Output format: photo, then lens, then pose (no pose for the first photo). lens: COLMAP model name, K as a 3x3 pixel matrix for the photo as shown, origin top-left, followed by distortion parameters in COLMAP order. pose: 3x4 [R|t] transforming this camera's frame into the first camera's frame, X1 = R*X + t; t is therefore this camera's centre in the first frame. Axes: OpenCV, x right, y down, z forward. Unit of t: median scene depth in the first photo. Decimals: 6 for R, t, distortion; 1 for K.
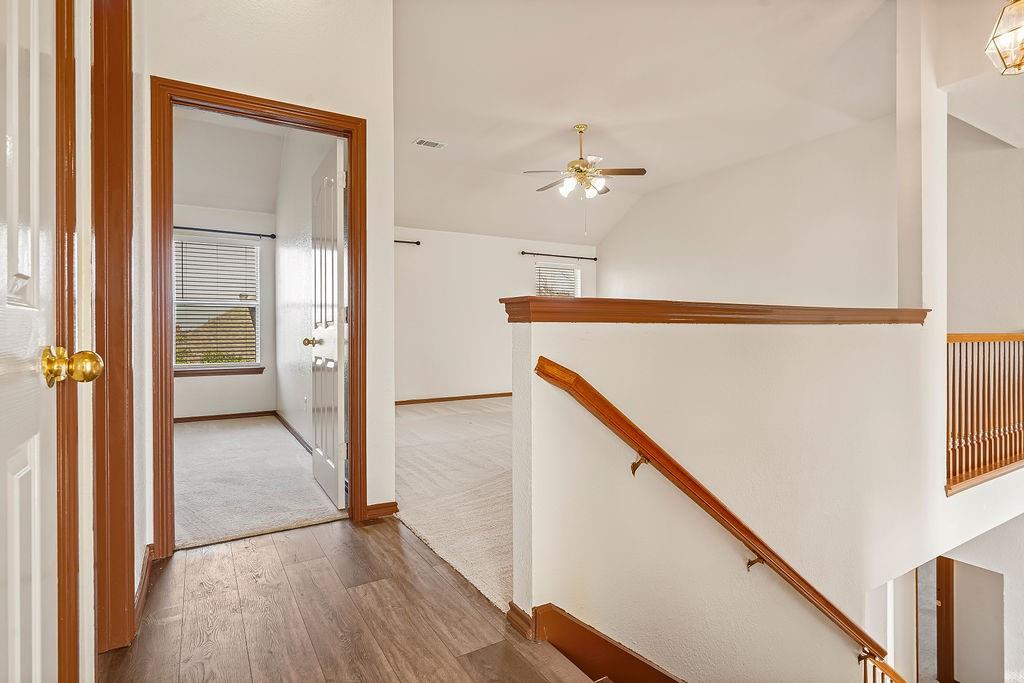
lens RADIAL K [[521.6, 0, 511.6], [0, 521.6, 334.6], [0, 0, 1]] dist [0.001171, 0.000045]
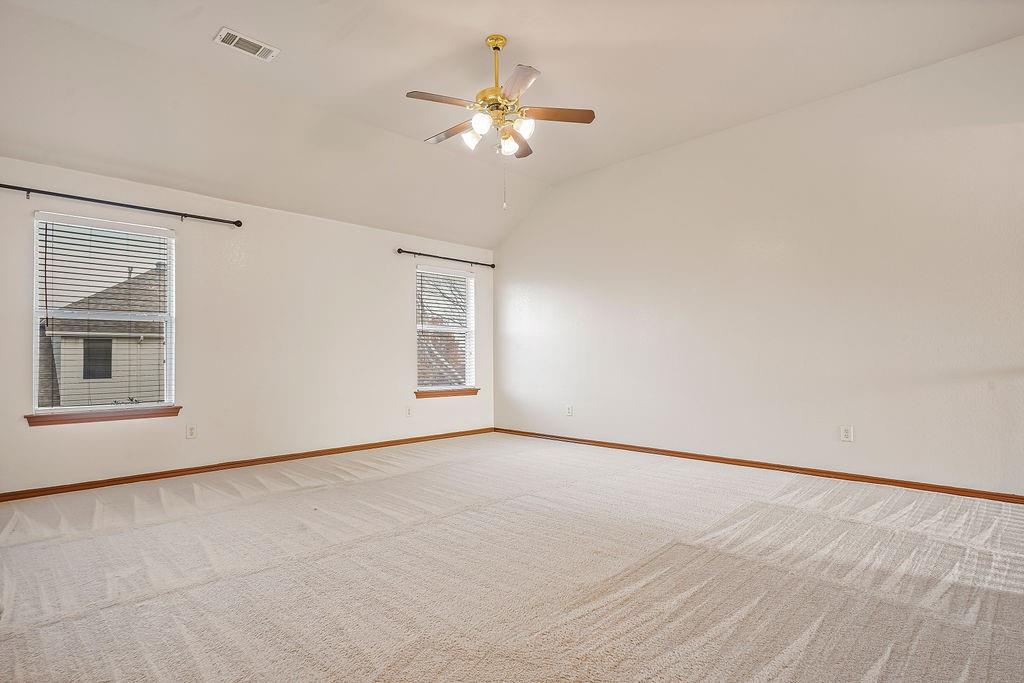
lens RADIAL K [[521.6, 0, 510.0], [0, 521.6, 346.1], [0, 0, 1]] dist [0.001171, 0.000045]
pose [[0.970799, 0.001346, 0.239892, -0.005733], [0.005367, 0.999612, -0.027328, -0.001615], [-0.239835, 0.027818, 0.970415, 0.367730]]
